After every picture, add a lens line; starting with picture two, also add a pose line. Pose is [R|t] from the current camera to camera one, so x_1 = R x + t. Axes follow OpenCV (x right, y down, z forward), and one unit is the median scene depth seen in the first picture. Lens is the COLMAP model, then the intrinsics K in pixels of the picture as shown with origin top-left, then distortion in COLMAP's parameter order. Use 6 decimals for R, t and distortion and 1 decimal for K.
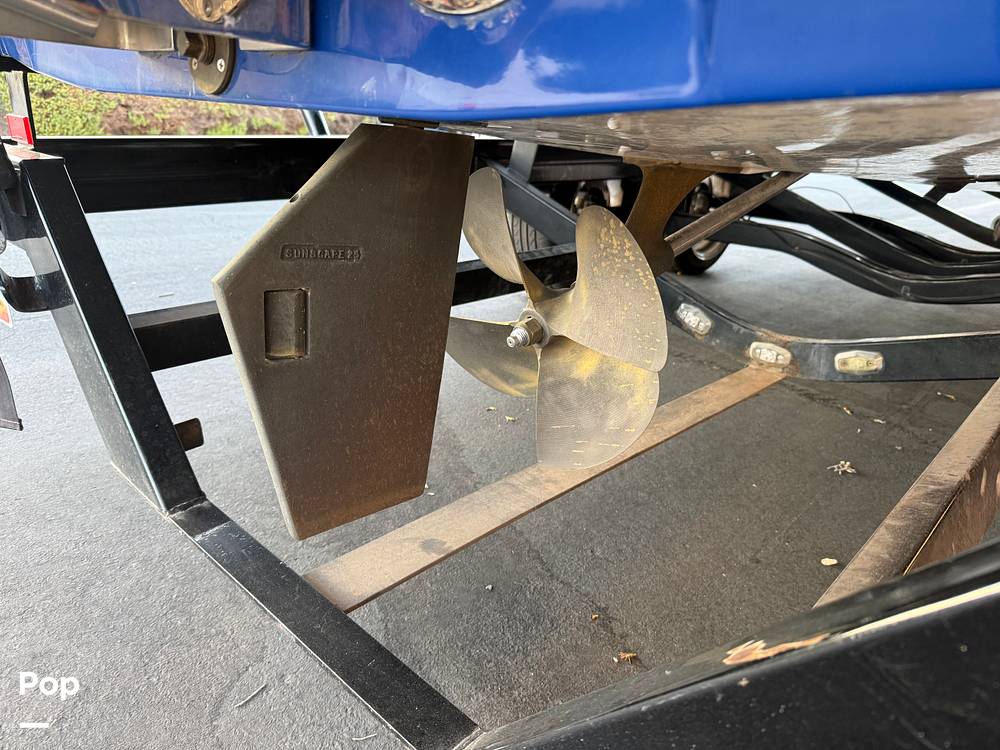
lens RADIAL K [[724.7, 0, 500.0], [0, 724.7, 375.0], [0, 0, 1]] dist [0.037283, -0.060209]
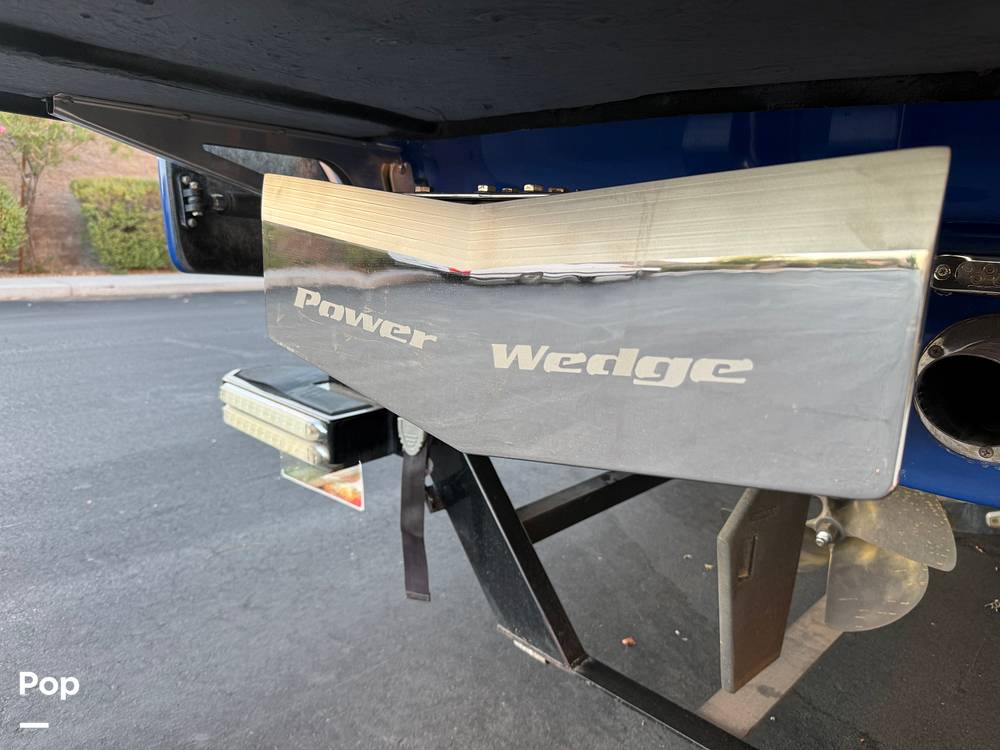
lens RADIAL K [[724.7, 0, 500.0], [0, 724.7, 375.0], [0, 0, 1]] dist [0.037283, -0.060209]
pose [[0.999545, -0.021609, -0.021030, -0.543194], [0.018689, 0.991298, -0.130304, -0.185408], [0.023662, 0.129852, 0.991251, -0.454323]]
